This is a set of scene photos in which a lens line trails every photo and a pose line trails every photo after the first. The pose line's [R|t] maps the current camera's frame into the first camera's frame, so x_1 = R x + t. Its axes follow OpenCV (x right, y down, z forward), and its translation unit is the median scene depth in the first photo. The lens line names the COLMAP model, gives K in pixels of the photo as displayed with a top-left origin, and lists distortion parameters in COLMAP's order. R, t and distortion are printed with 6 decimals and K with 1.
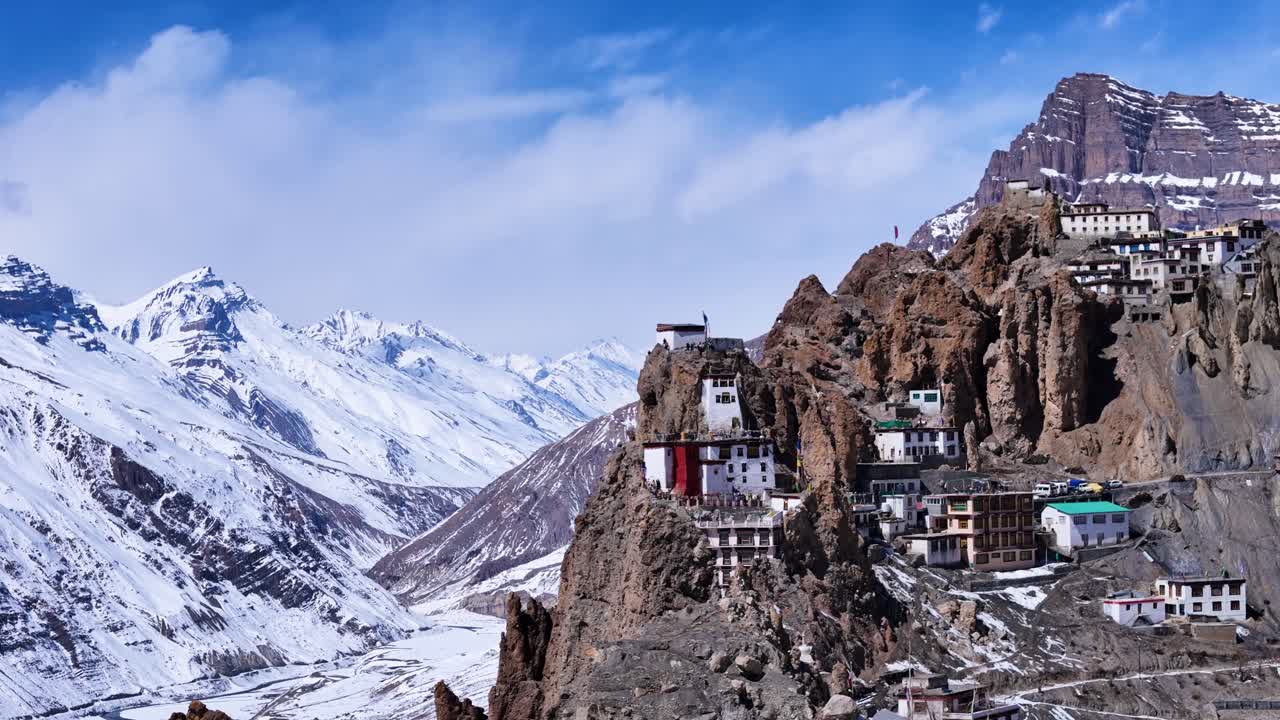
lens RADIAL K [[2691.3, 0, 612.6], [0, 2691.3, 364.4], [0, 0, 1]] dist [-0.229820, 1.188508]
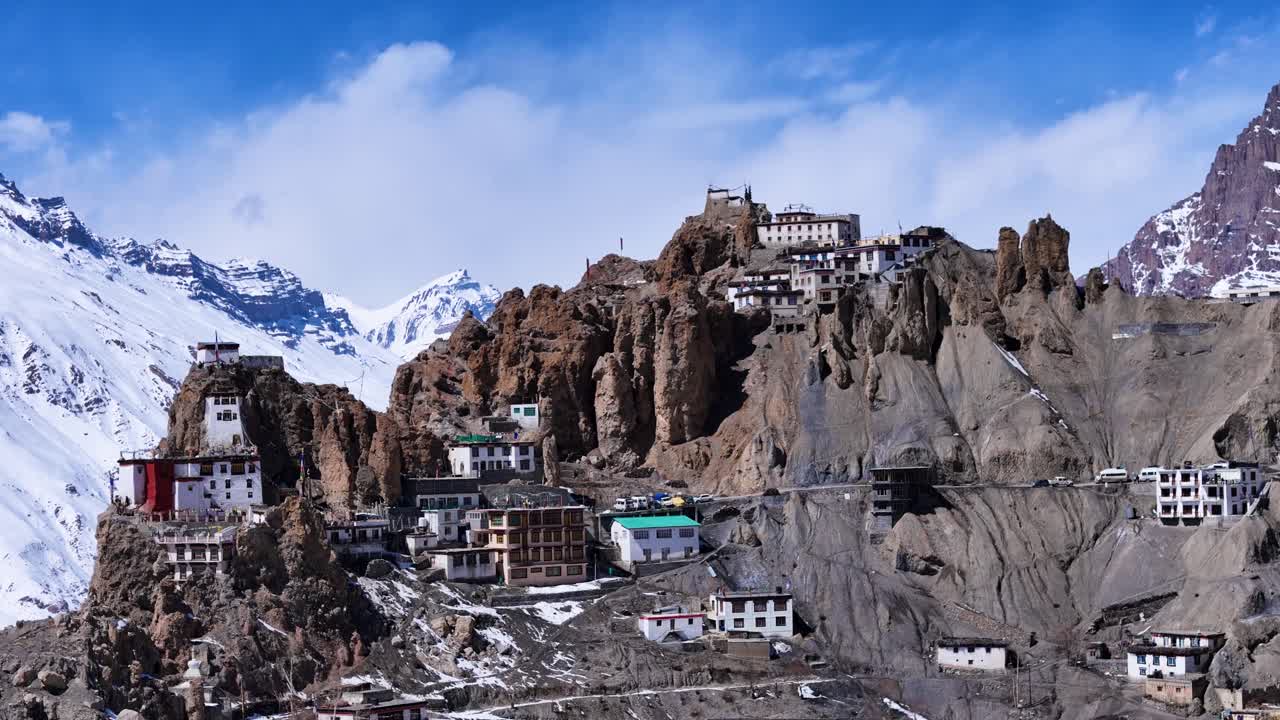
lens RADIAL K [[2691.3, 0, 612.6], [0, 2691.3, 364.4], [0, 0, 1]] dist [-0.229820, 1.188508]
pose [[0.994868, -0.007321, -0.100918, 0.247293], [0.007333, 0.999973, -0.000258, -0.004725], [0.100917, -0.000483, 0.994895, 0.001862]]
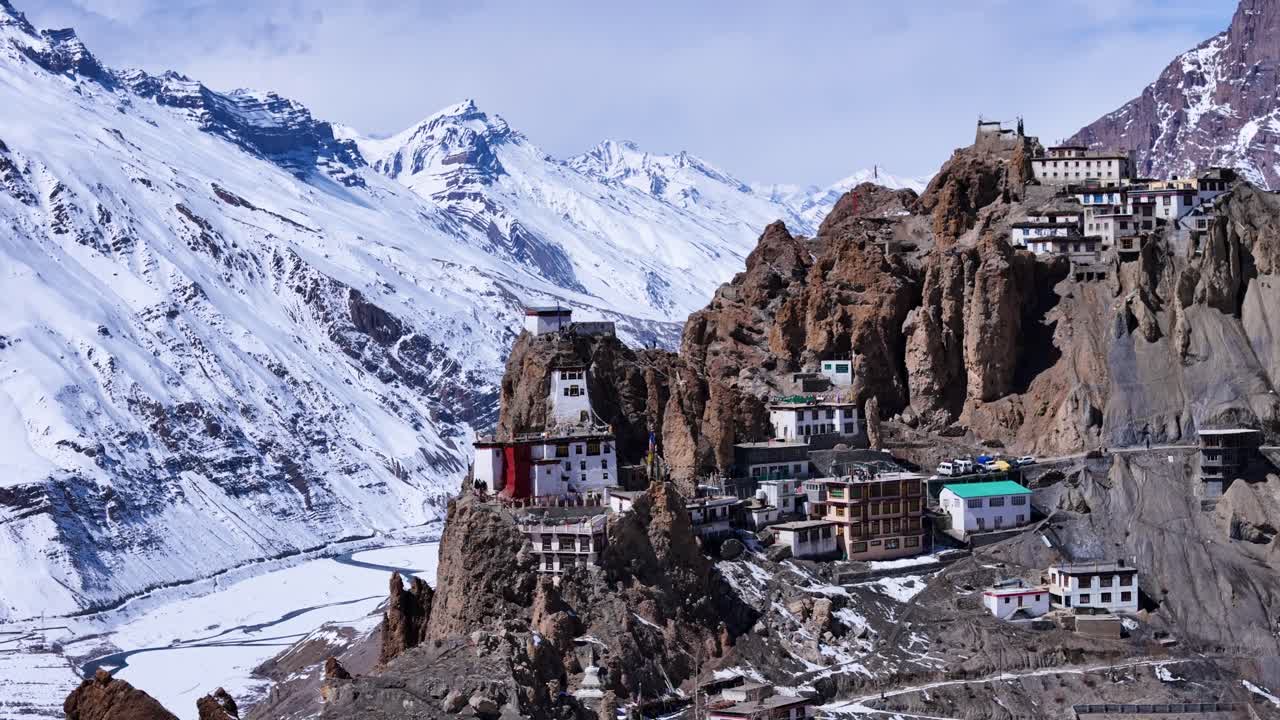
lens RADIAL K [[2691.3, 0, 612.6], [0, 2691.3, 364.4], [0, 0, 1]] dist [-0.229820, 1.188508]
pose [[0.994927, 0.002910, -0.100554, 0.131750], [0.003516, 0.997965, 0.063664, -0.050807], [0.100535, -0.063695, 0.992893, 0.022081]]
